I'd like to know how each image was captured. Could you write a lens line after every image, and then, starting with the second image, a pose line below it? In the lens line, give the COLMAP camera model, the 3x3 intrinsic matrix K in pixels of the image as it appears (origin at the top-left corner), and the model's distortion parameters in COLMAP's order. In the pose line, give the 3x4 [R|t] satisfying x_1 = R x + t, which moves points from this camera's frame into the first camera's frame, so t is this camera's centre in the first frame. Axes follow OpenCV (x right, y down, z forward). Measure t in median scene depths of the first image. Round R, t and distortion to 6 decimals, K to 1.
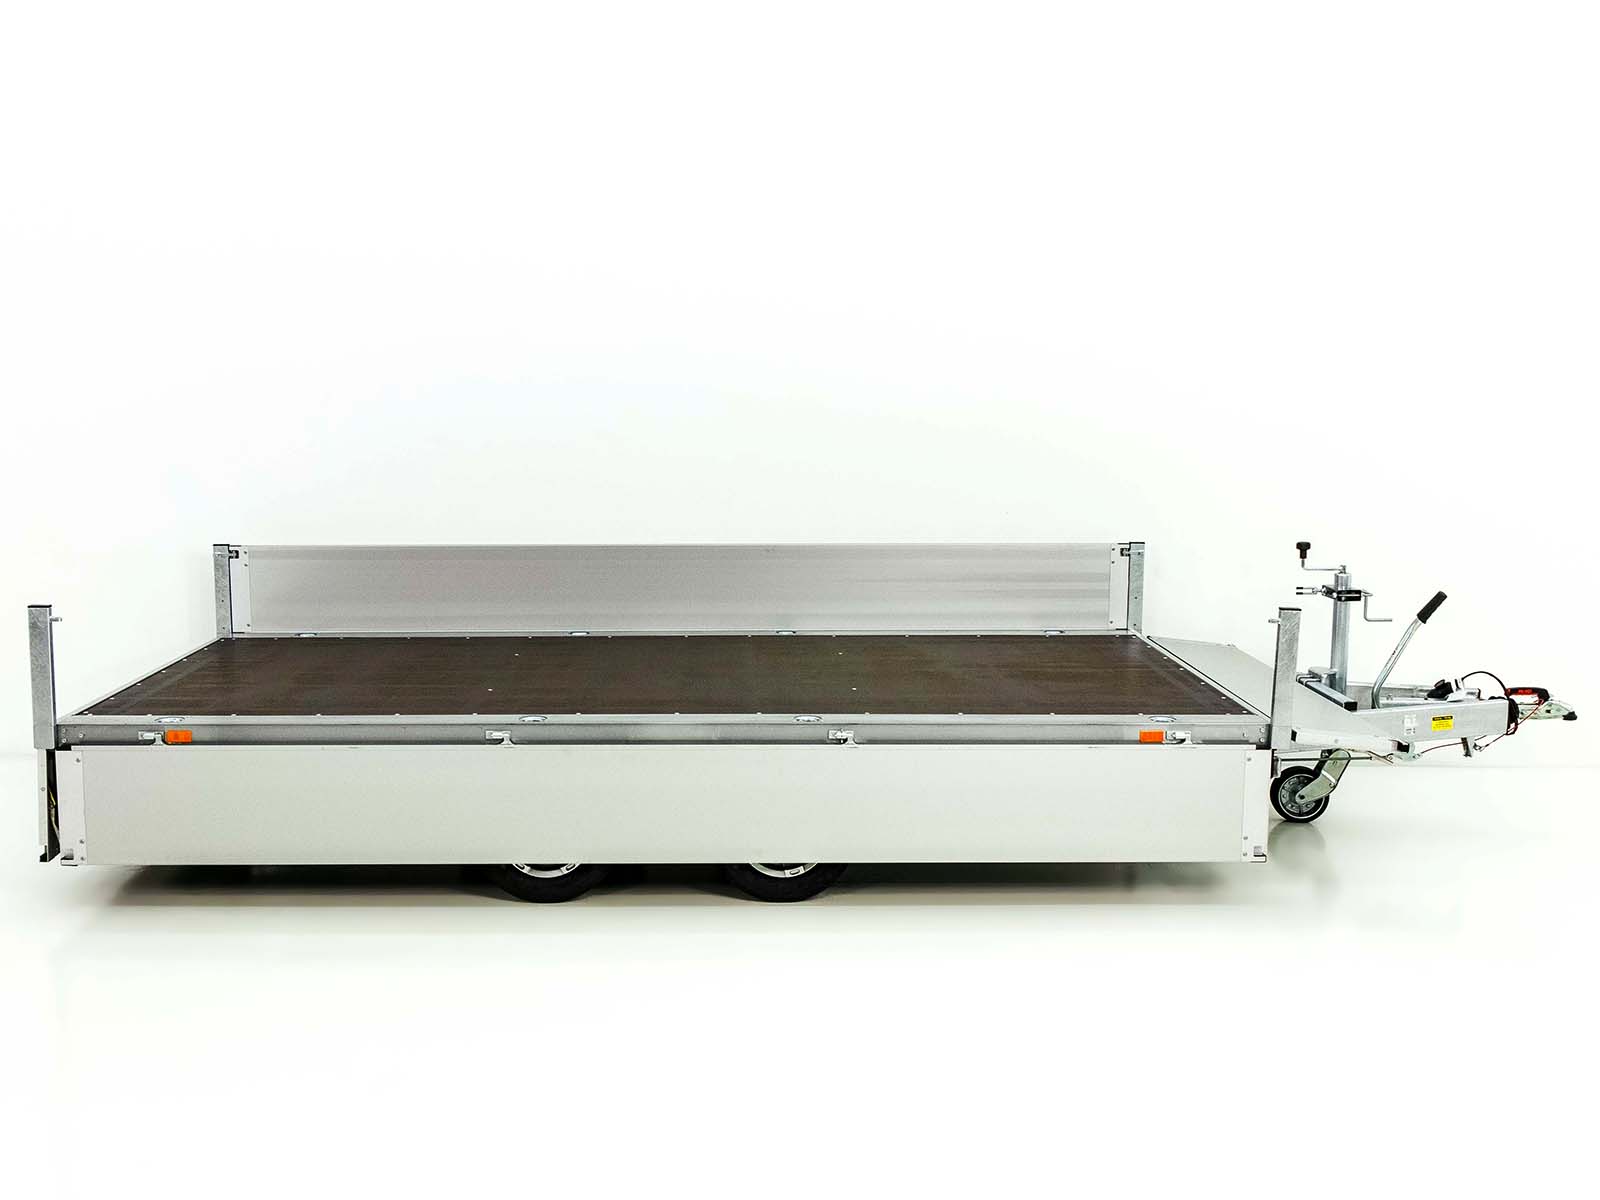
lens RADIAL K [[1632.8, 0, 800.0], [0, 1632.8, 600.0], [0, 0, 1]] dist [0.008278, 0.021013]
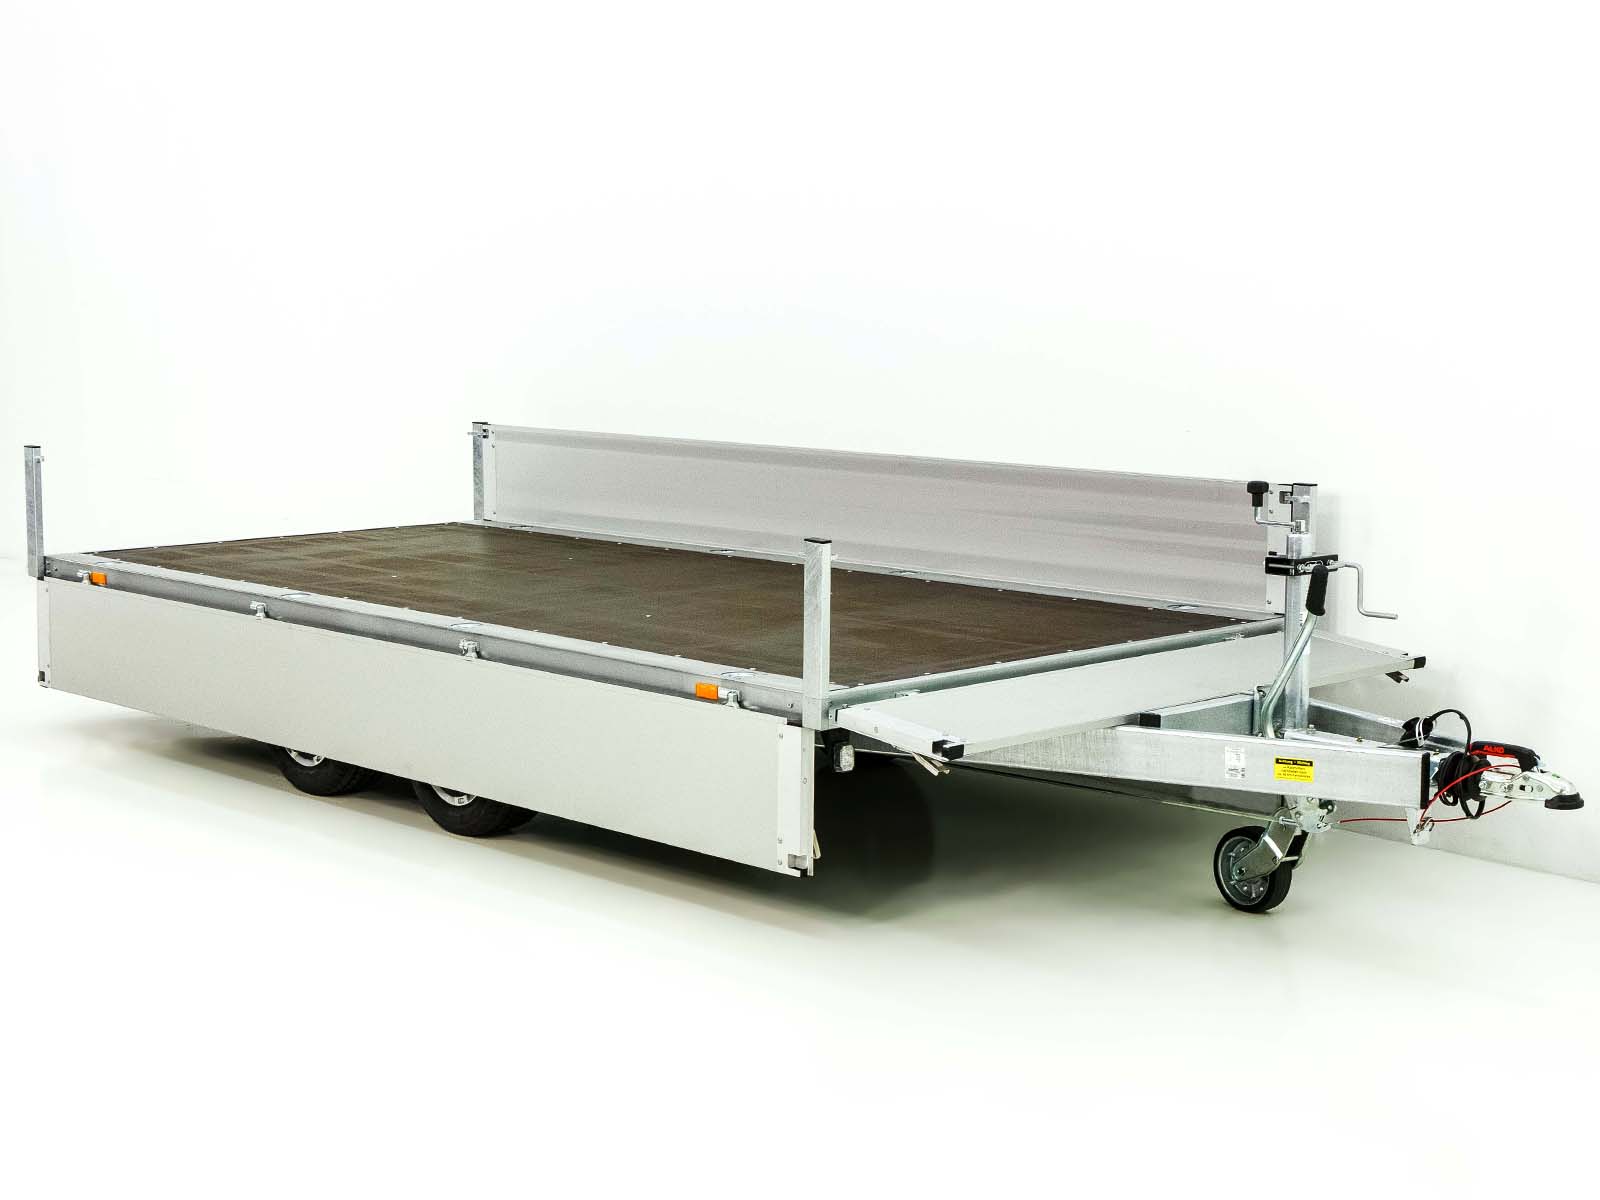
lens RADIAL K [[2685.3, 0, 800.0], [0, 2685.3, 600.0], [0, 0, 1]] dist [0.186065, 0.000085]
pose [[0.655938, 0.093810, -0.748962, 1.013925], [-0.098395, 0.994407, 0.038379, -0.011902], [0.748374, 0.048520, 0.661500, 0.148888]]
